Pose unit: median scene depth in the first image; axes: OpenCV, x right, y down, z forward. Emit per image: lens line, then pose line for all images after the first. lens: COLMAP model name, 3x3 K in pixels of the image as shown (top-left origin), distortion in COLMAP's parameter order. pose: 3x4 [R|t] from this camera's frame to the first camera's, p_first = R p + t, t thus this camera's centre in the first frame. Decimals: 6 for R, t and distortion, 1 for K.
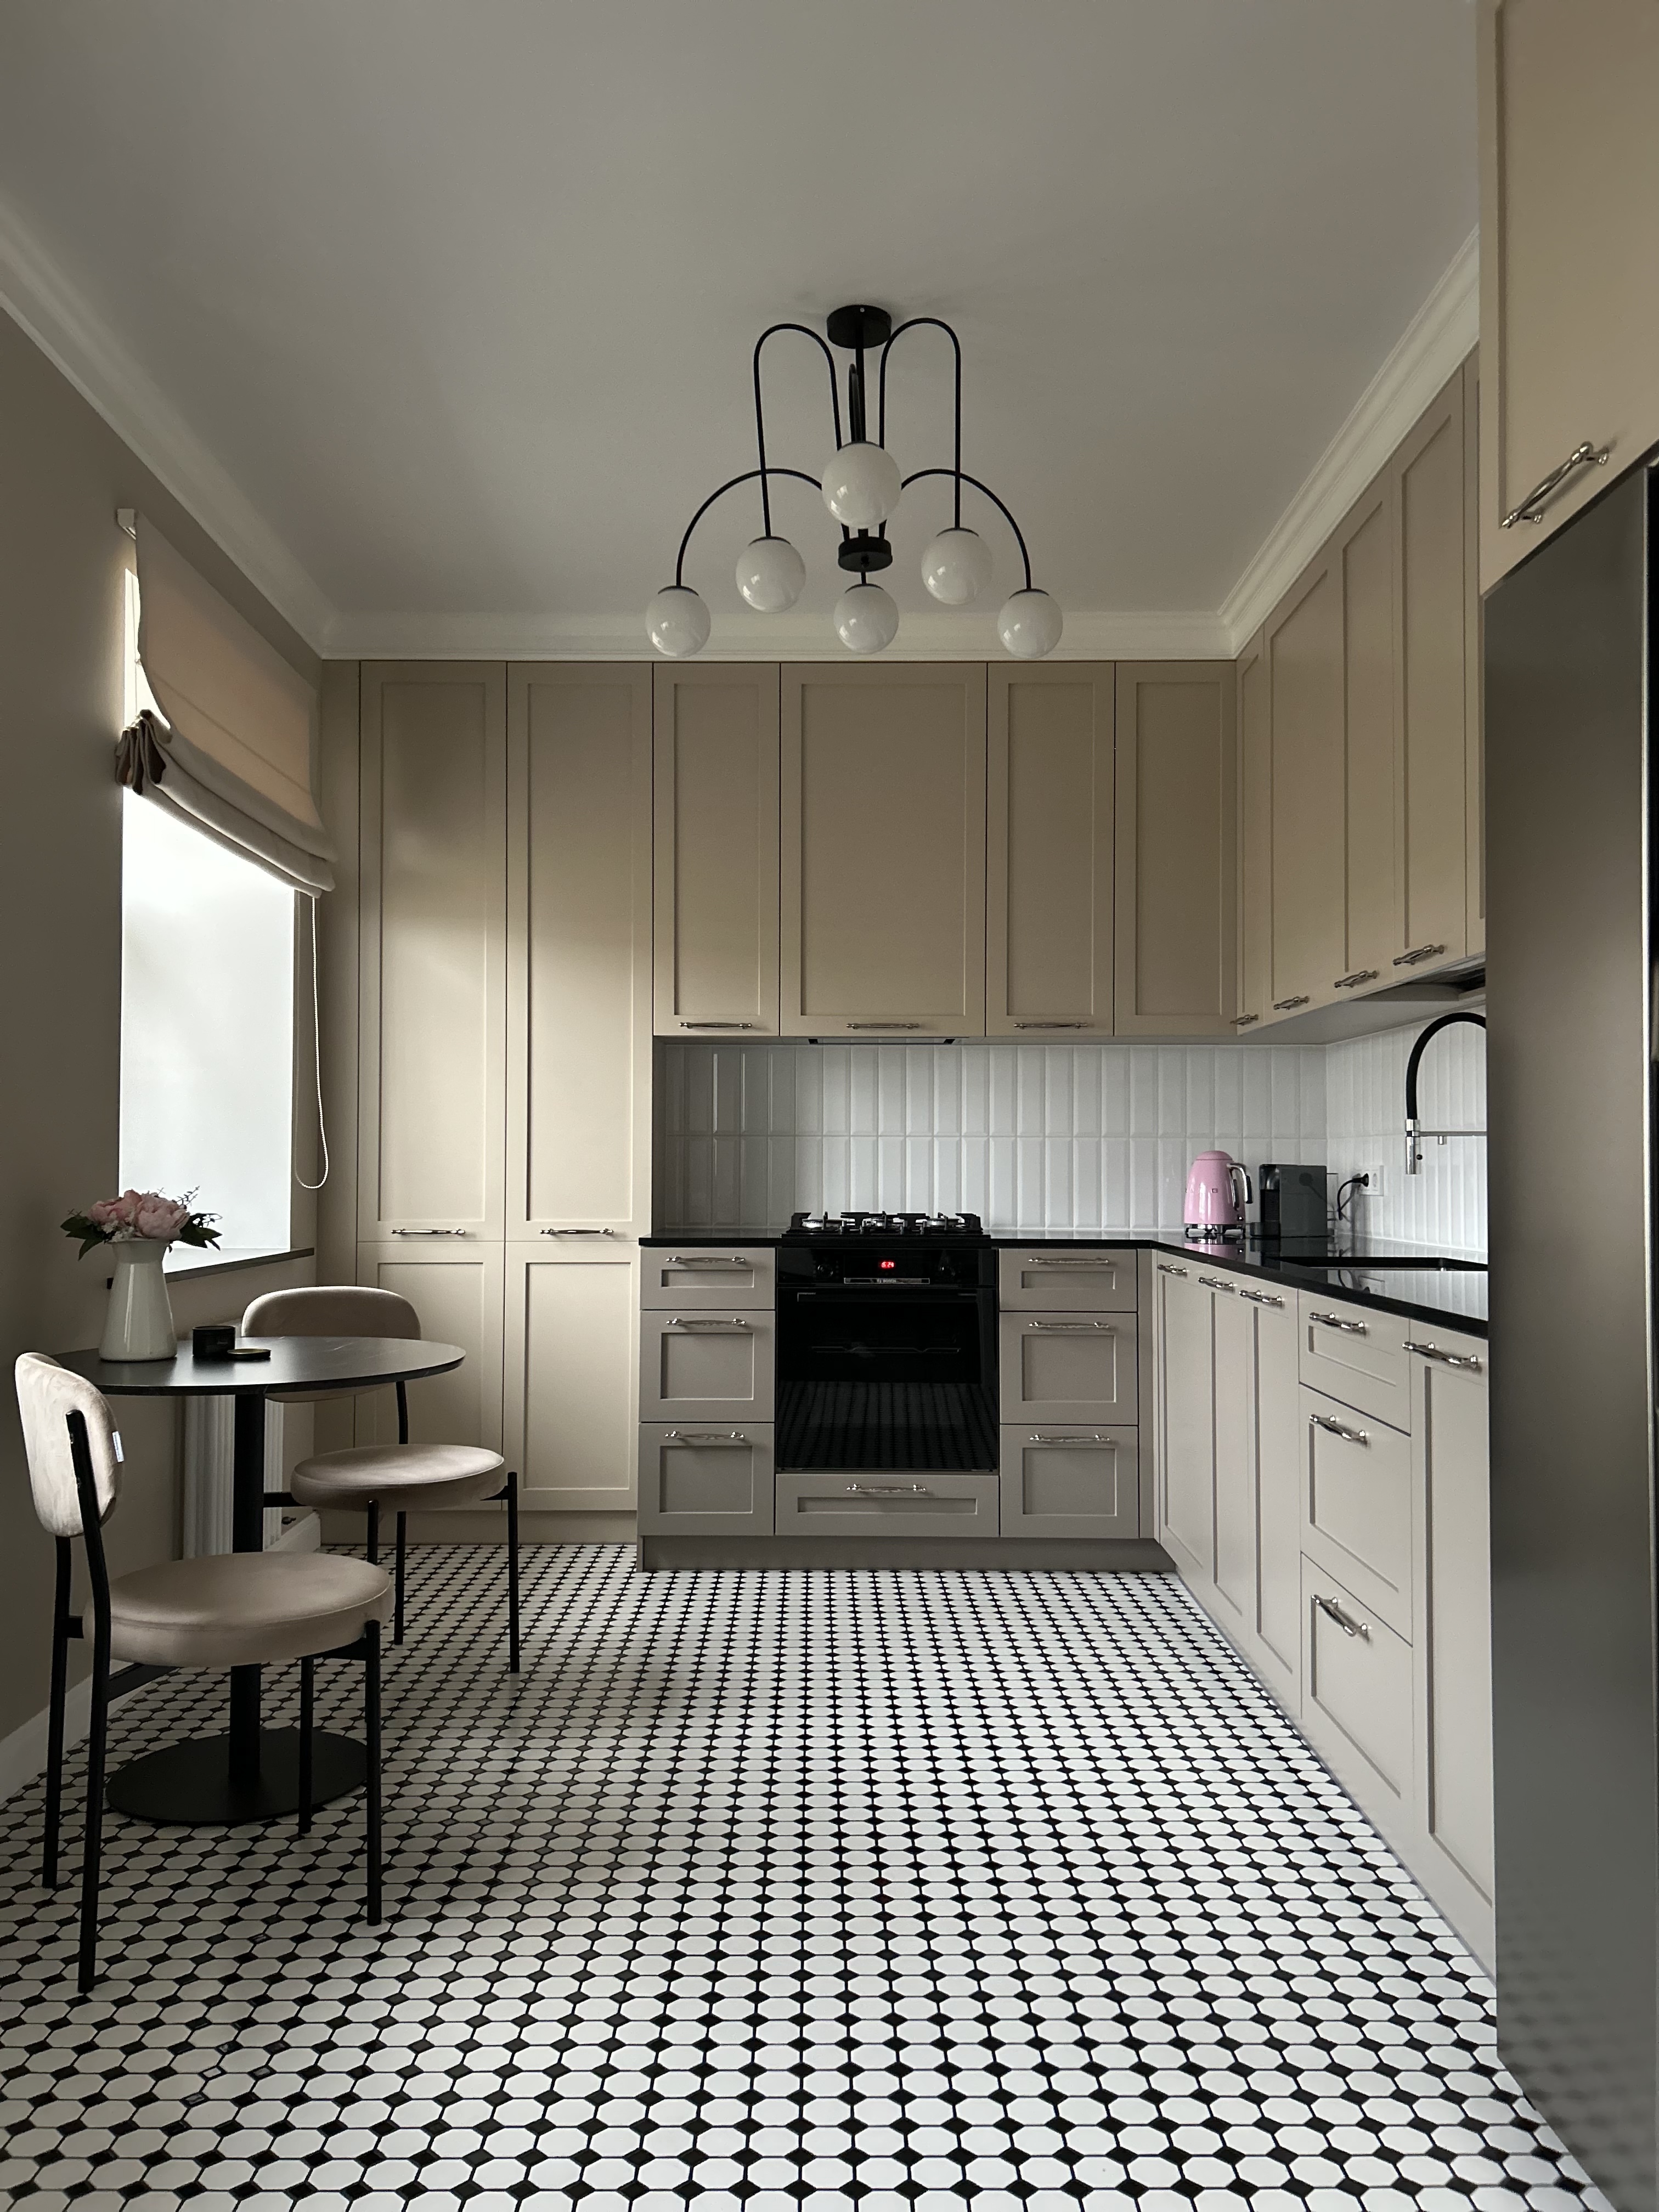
lens RADIAL K [[1673.5, 0, 829.5], [0, 1673.5, 1120.3], [0, 0, 1]] dist [0.003357, -0.014368]
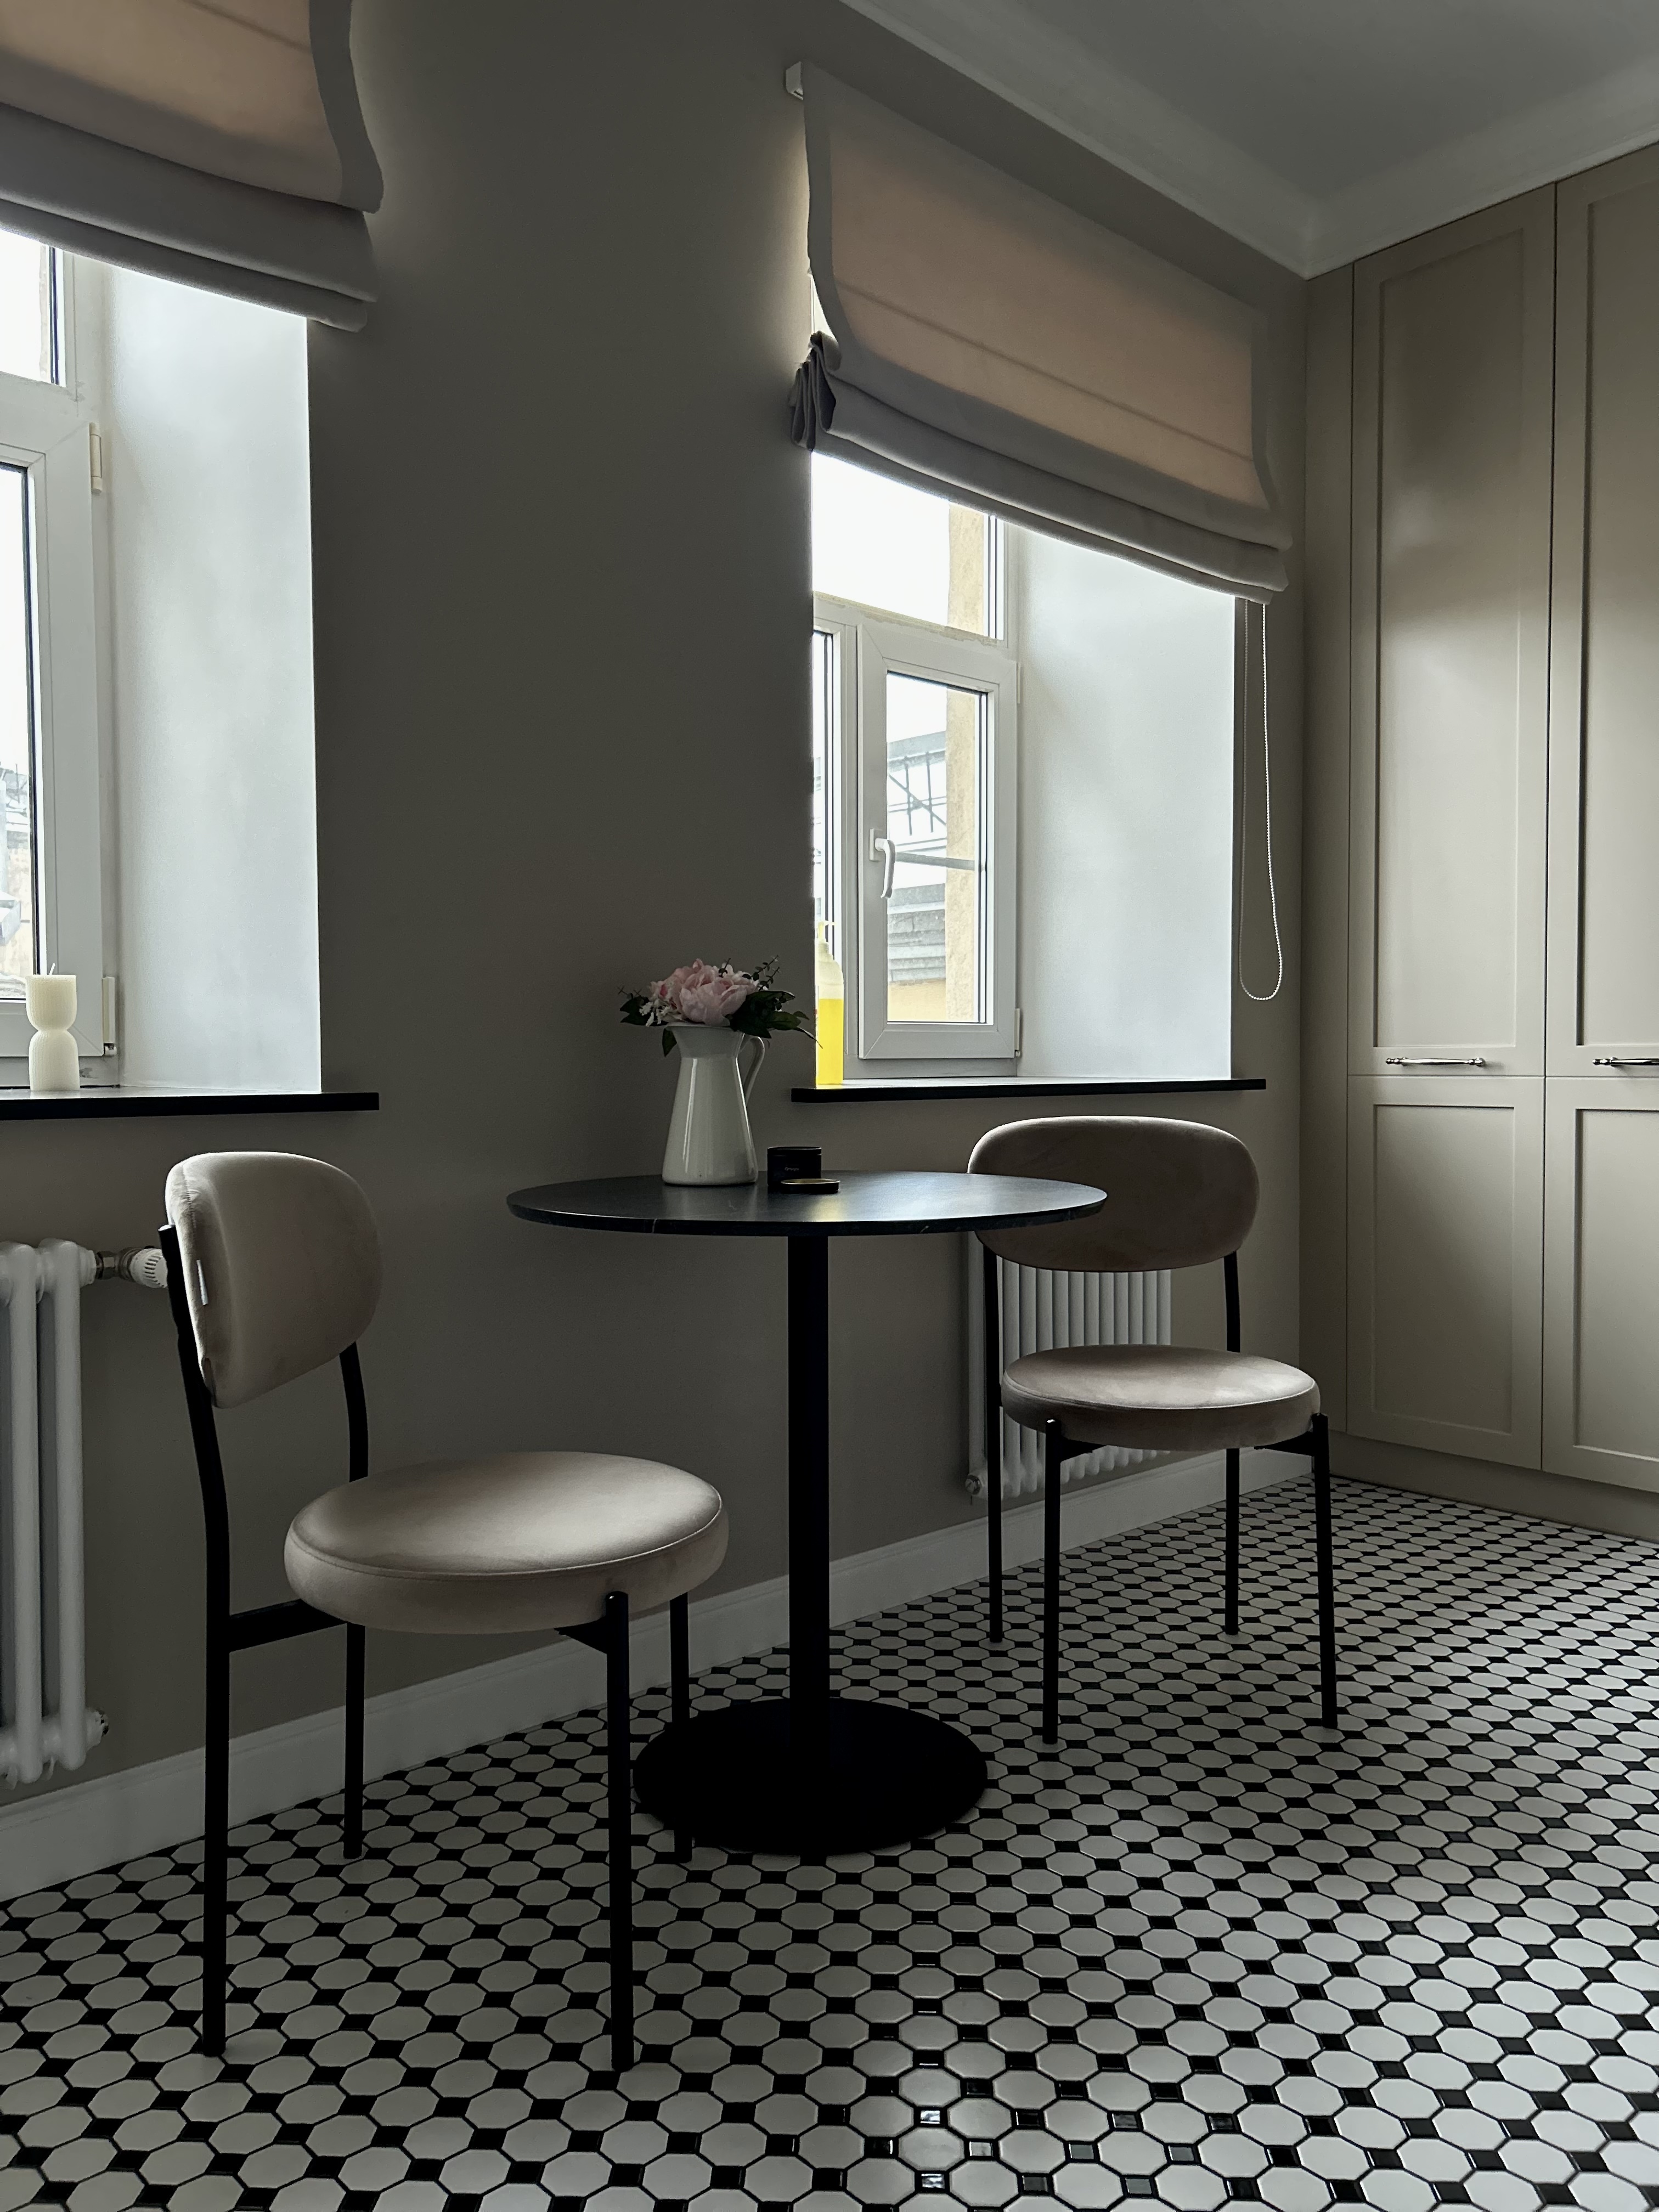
lens RADIAL K [[1684.6, 0, 844.9], [0, 1684.6, 1108.1], [0, 0, 1]] dist [0.013830, 0.004116]
pose [[0.666695, 0.023784, -0.744951, 0.181897], [0.020150, 0.998550, 0.049914, 0.067682], [0.745059, -0.048288, 0.665249, 0.507479]]
